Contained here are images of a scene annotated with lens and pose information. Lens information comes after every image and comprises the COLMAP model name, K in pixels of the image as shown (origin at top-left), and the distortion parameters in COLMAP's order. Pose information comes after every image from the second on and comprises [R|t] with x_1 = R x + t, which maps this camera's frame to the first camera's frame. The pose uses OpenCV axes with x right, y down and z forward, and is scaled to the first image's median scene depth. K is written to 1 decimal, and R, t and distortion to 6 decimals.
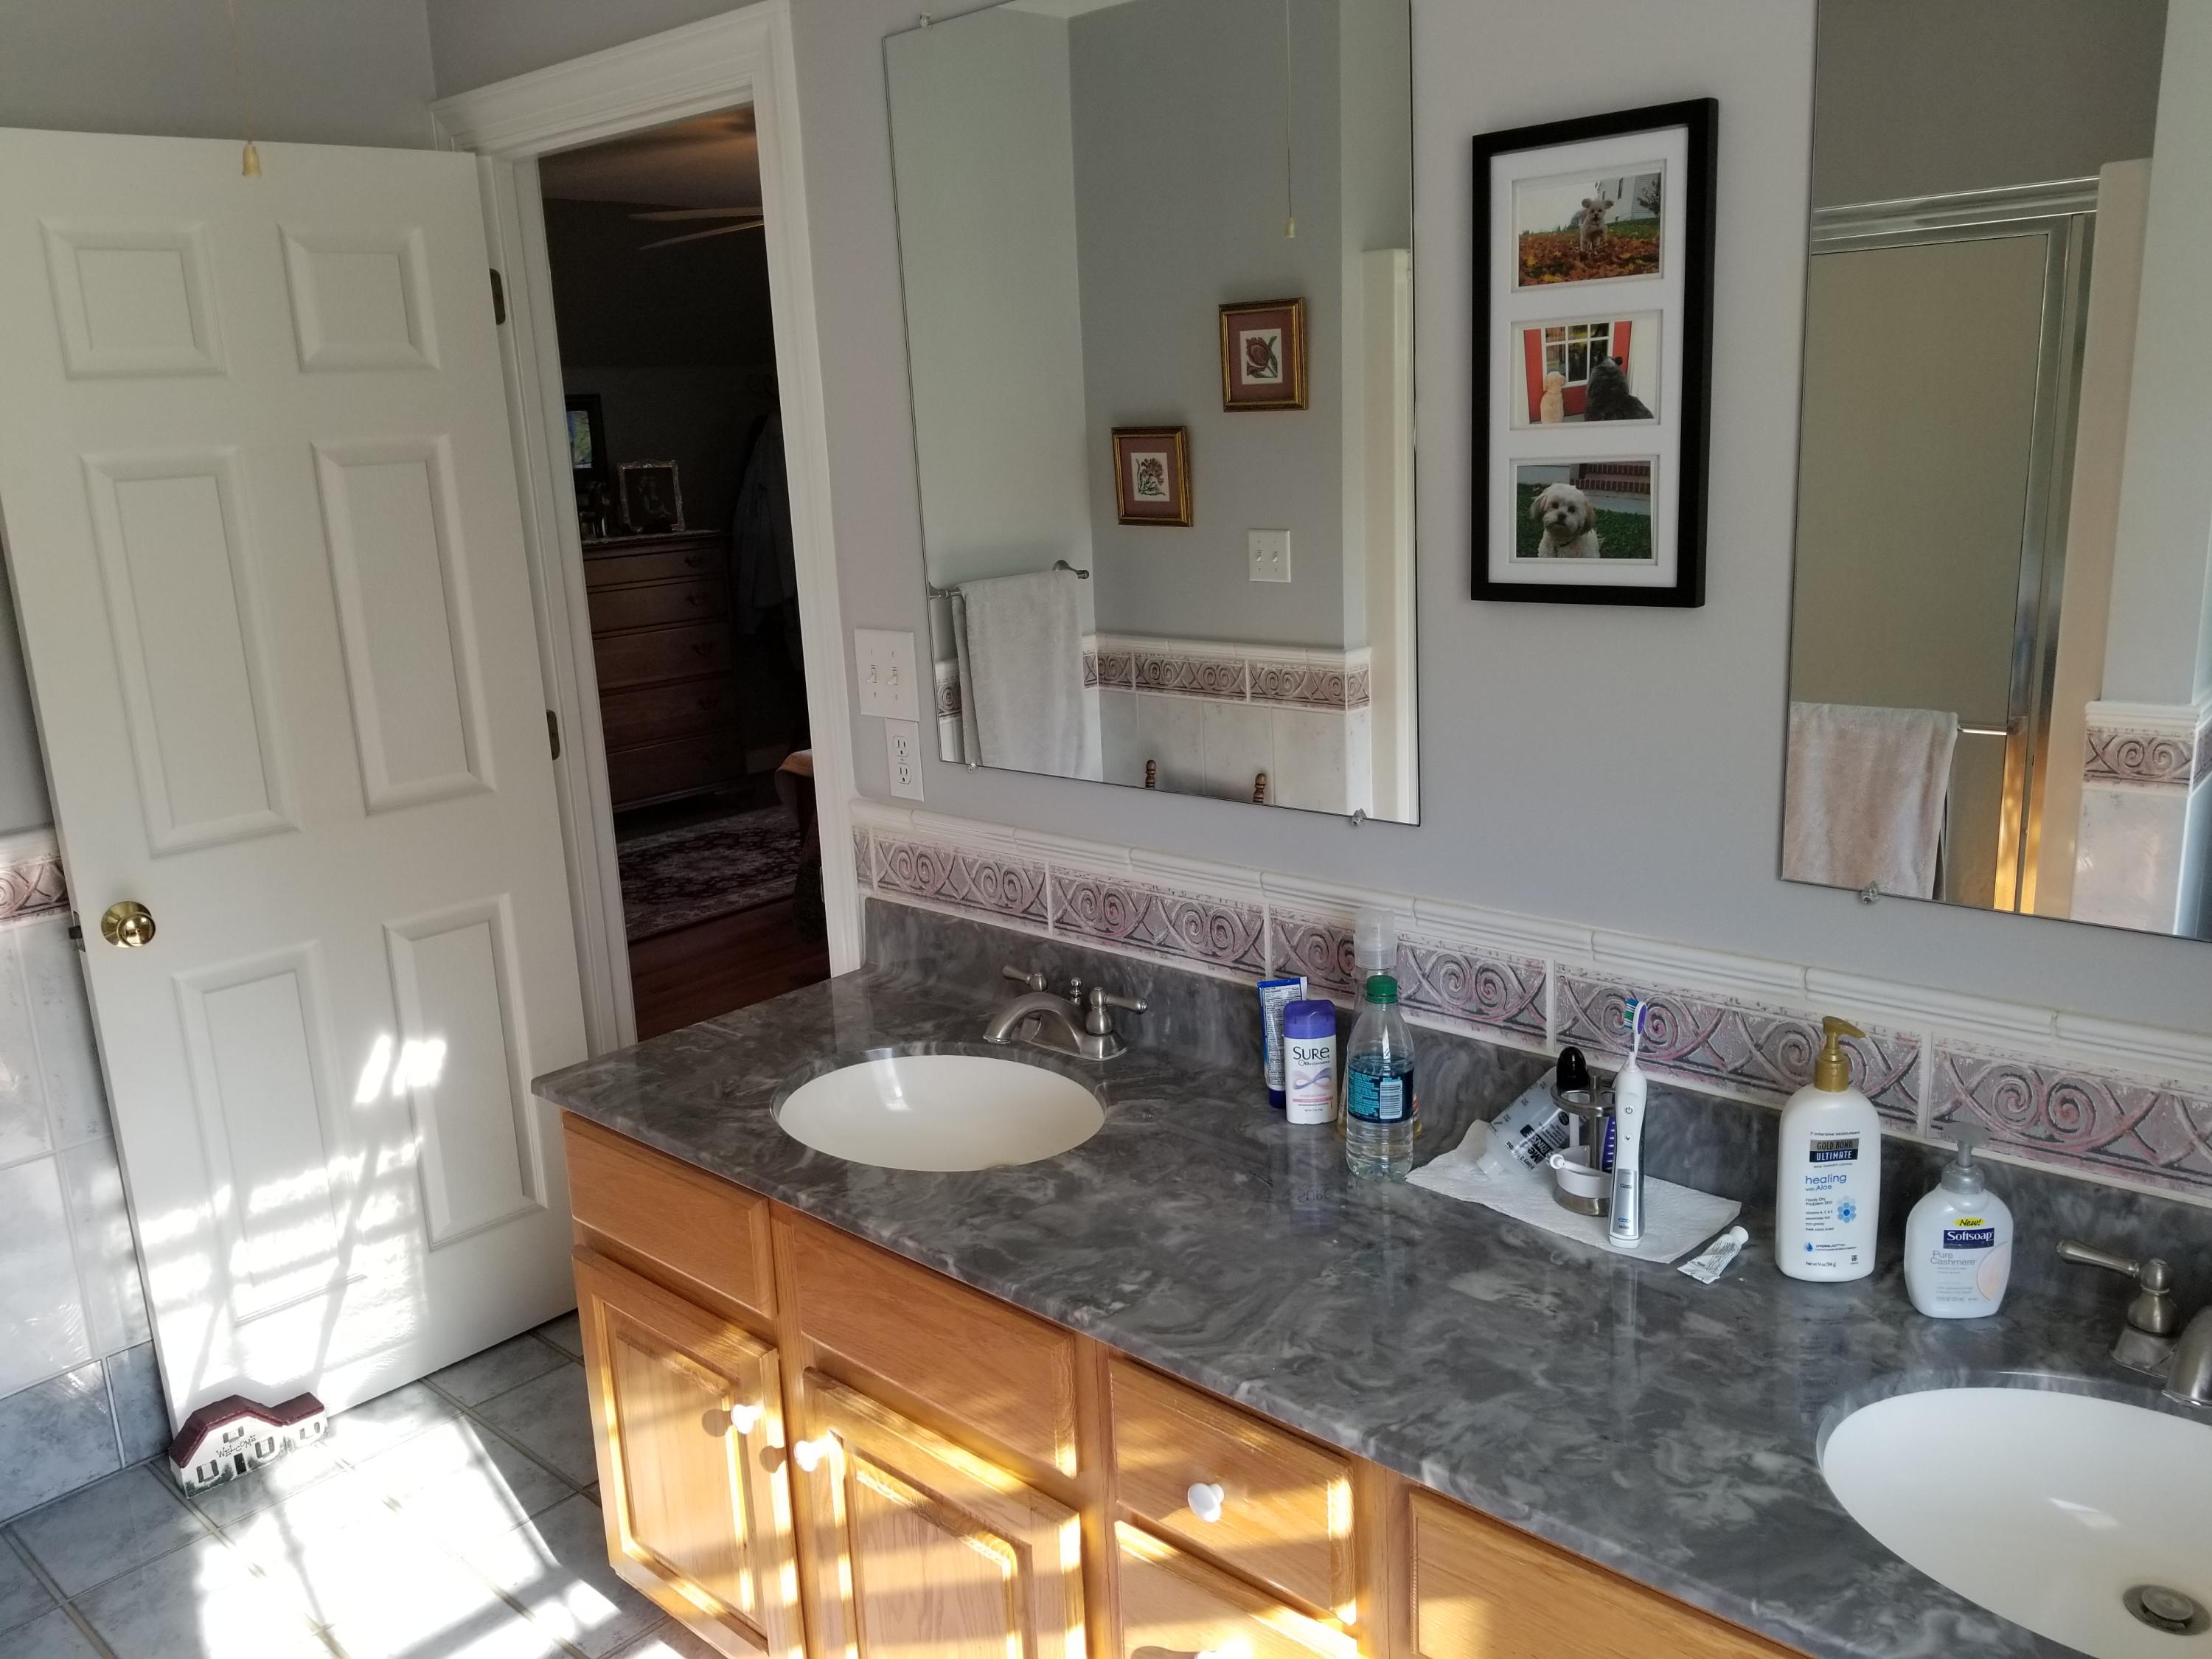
lens RADIAL K [[1737.6, 0, 1096.1], [0, 1737.6, 798.4], [0, 0, 1]] dist [0.089546, -0.140146]
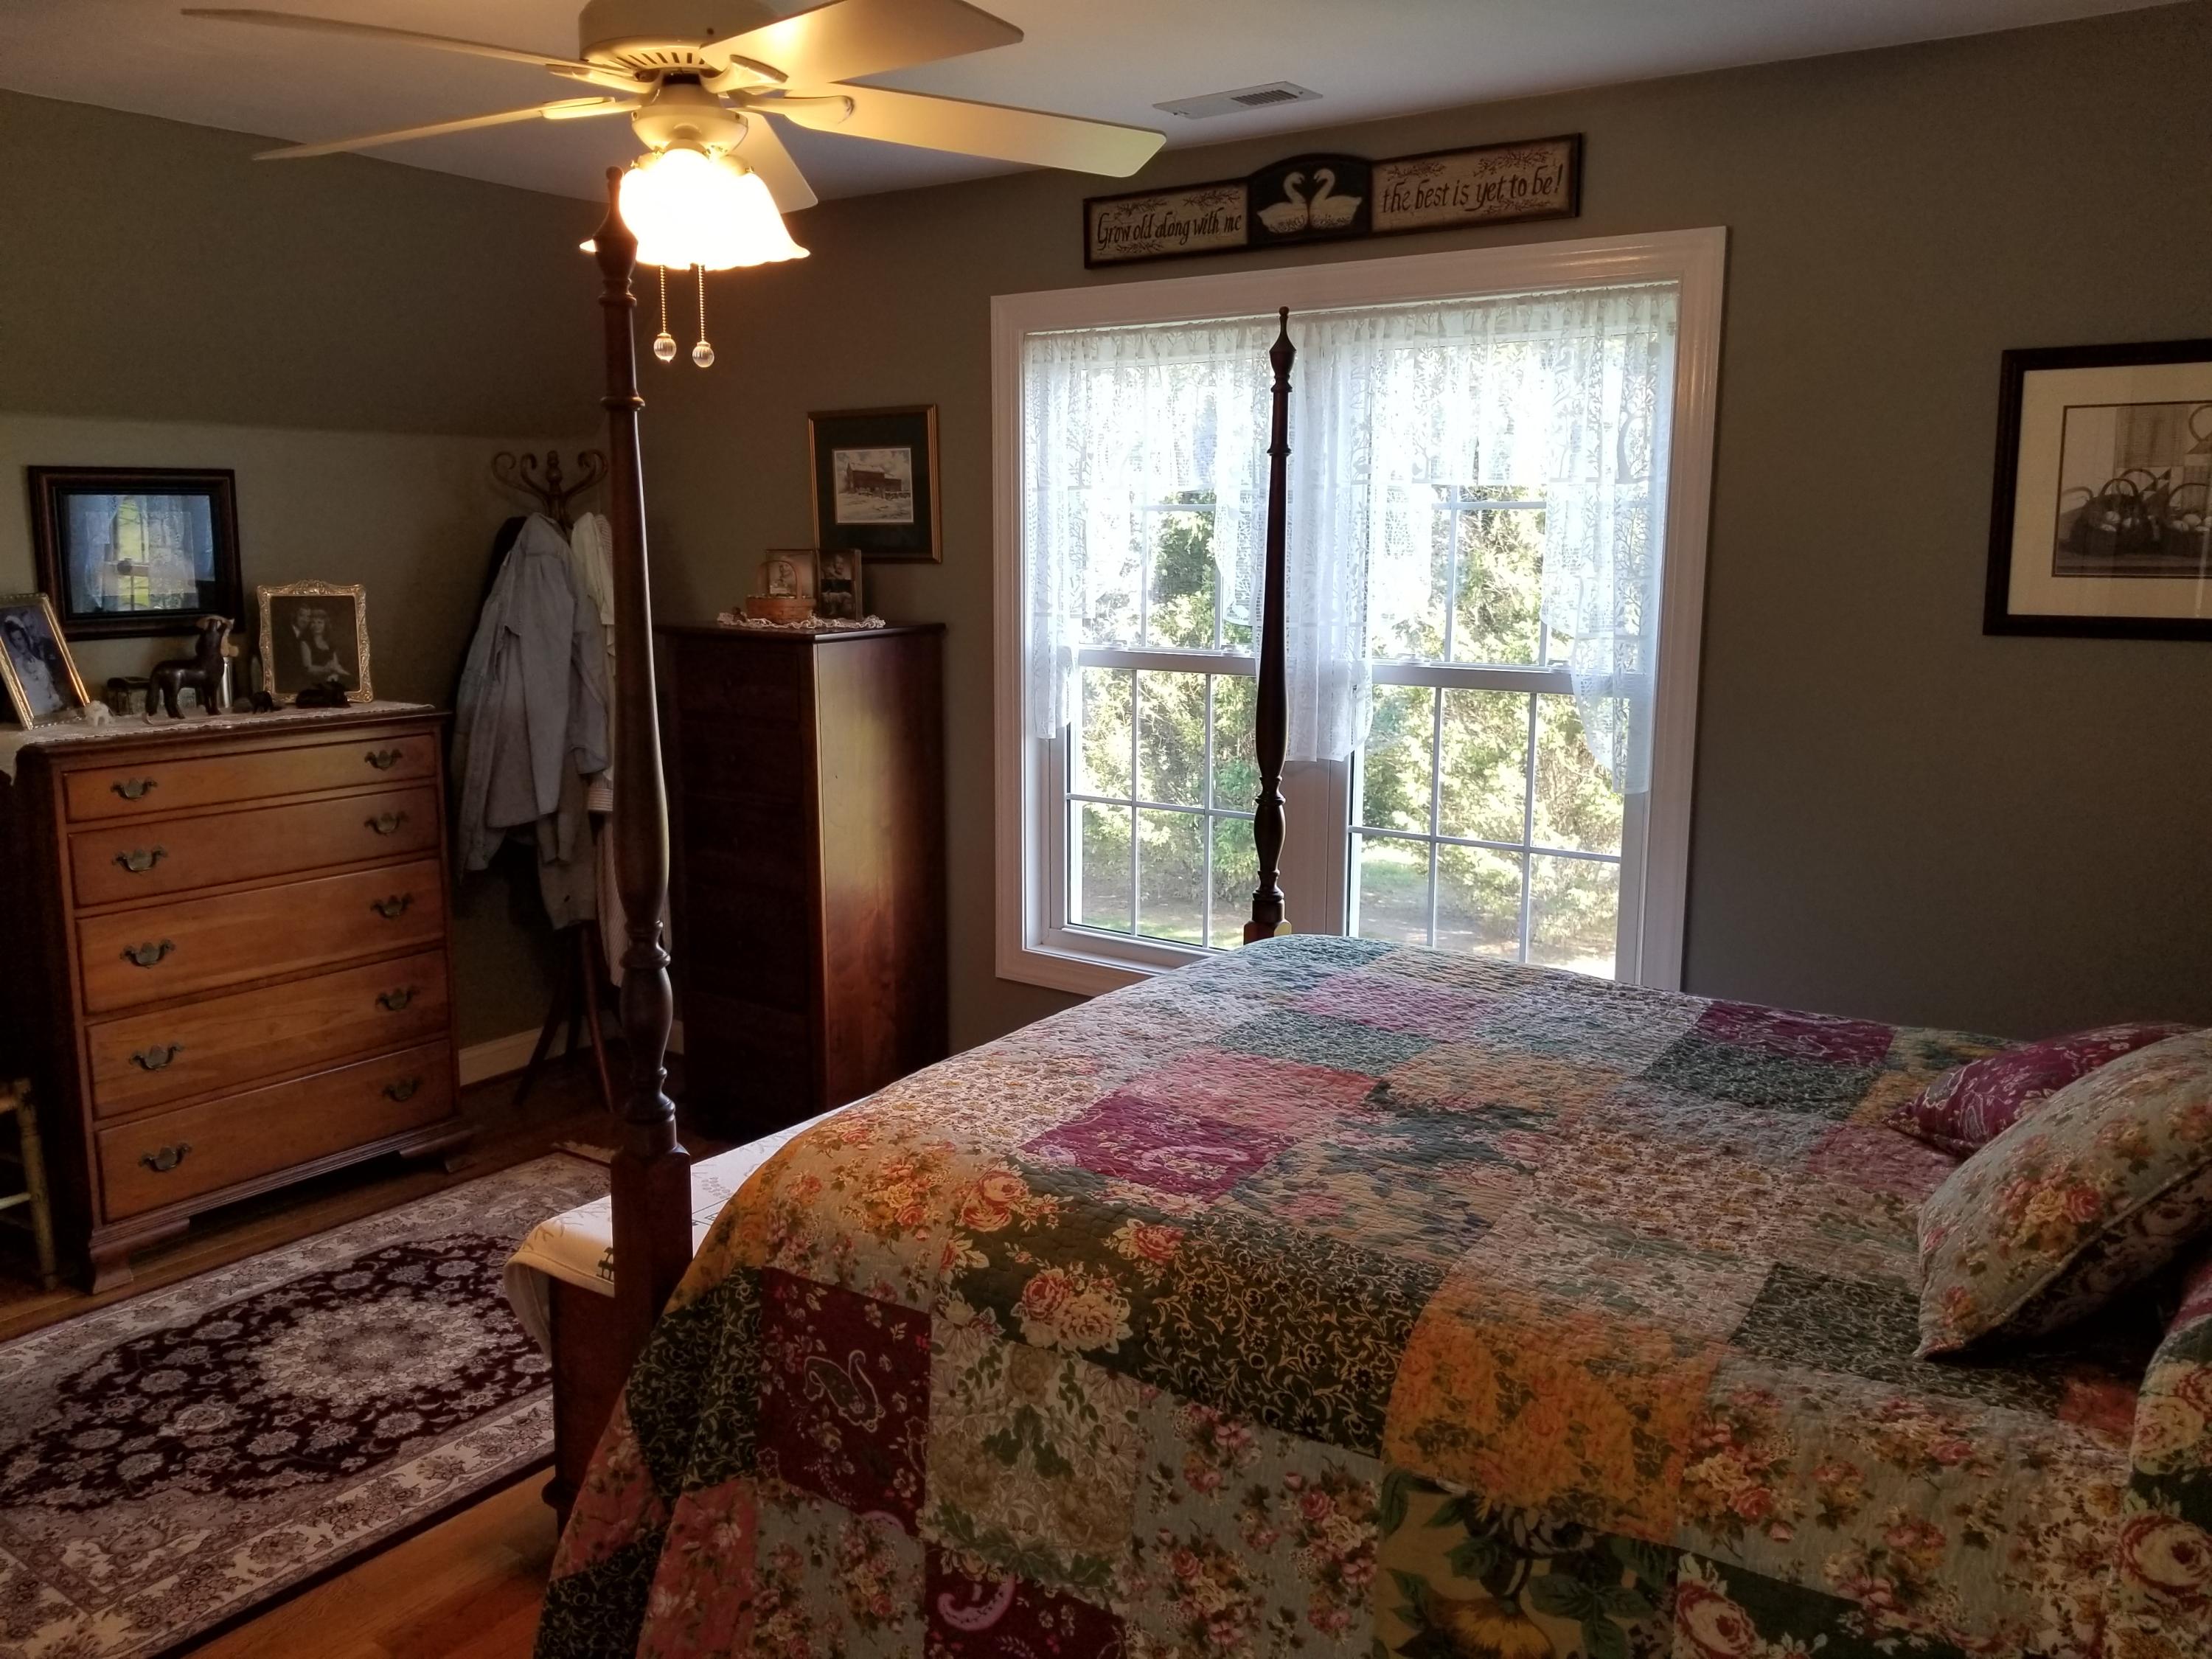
lens RADIAL K [[1737.6, 0, 1096.1], [0, 1737.6, 798.4], [0, 0, 1]] dist [0.089546, -0.140146]
pose [[0.990367, 0.028936, 0.135408, -0.080397], [-0.019779, 0.997456, -0.068488, -0.095528], [-0.137046, 0.065150, 0.988420, 0.426456]]
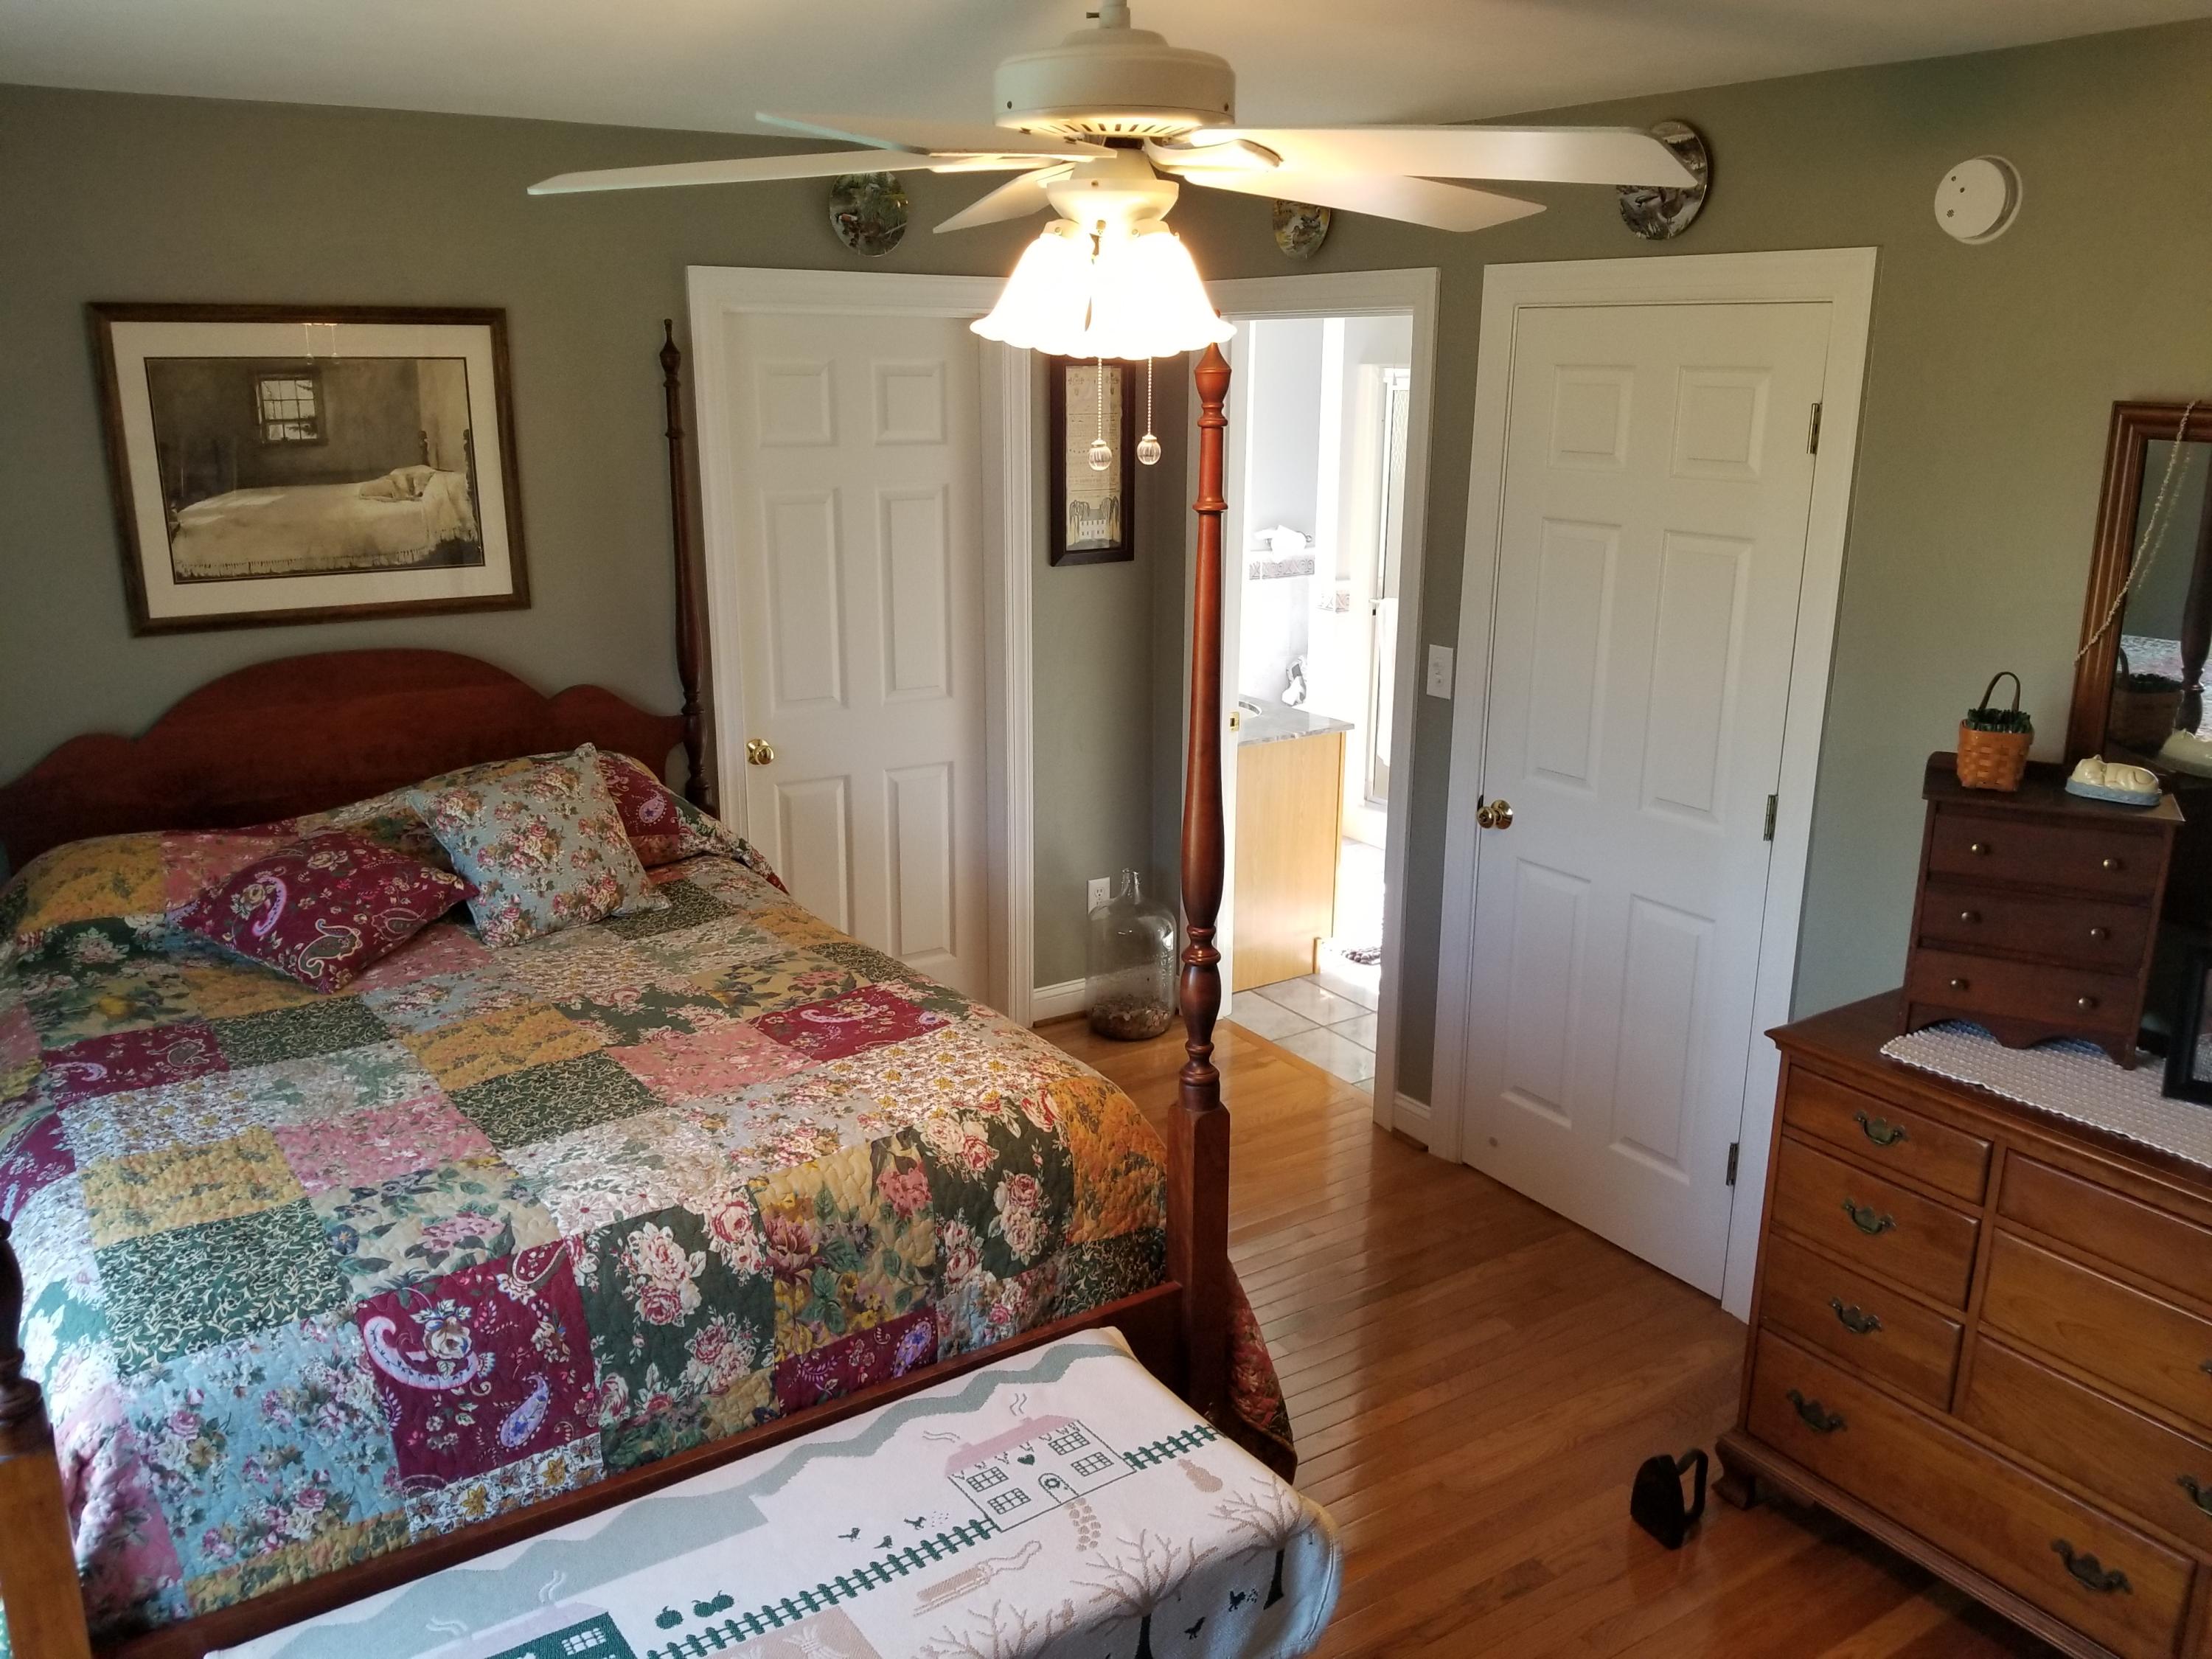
lens RADIAL K [[1738.5, 0, 1082.9], [0, 1738.5, 822.2], [0, 0, 1]] dist [0.108906, -0.213396]
pose [[-0.966698, -0.021978, 0.254974, -0.200001], [0.099816, 0.885022, 0.454723, -0.308249], [-0.235652, 0.465031, -0.853355, 1.132404]]
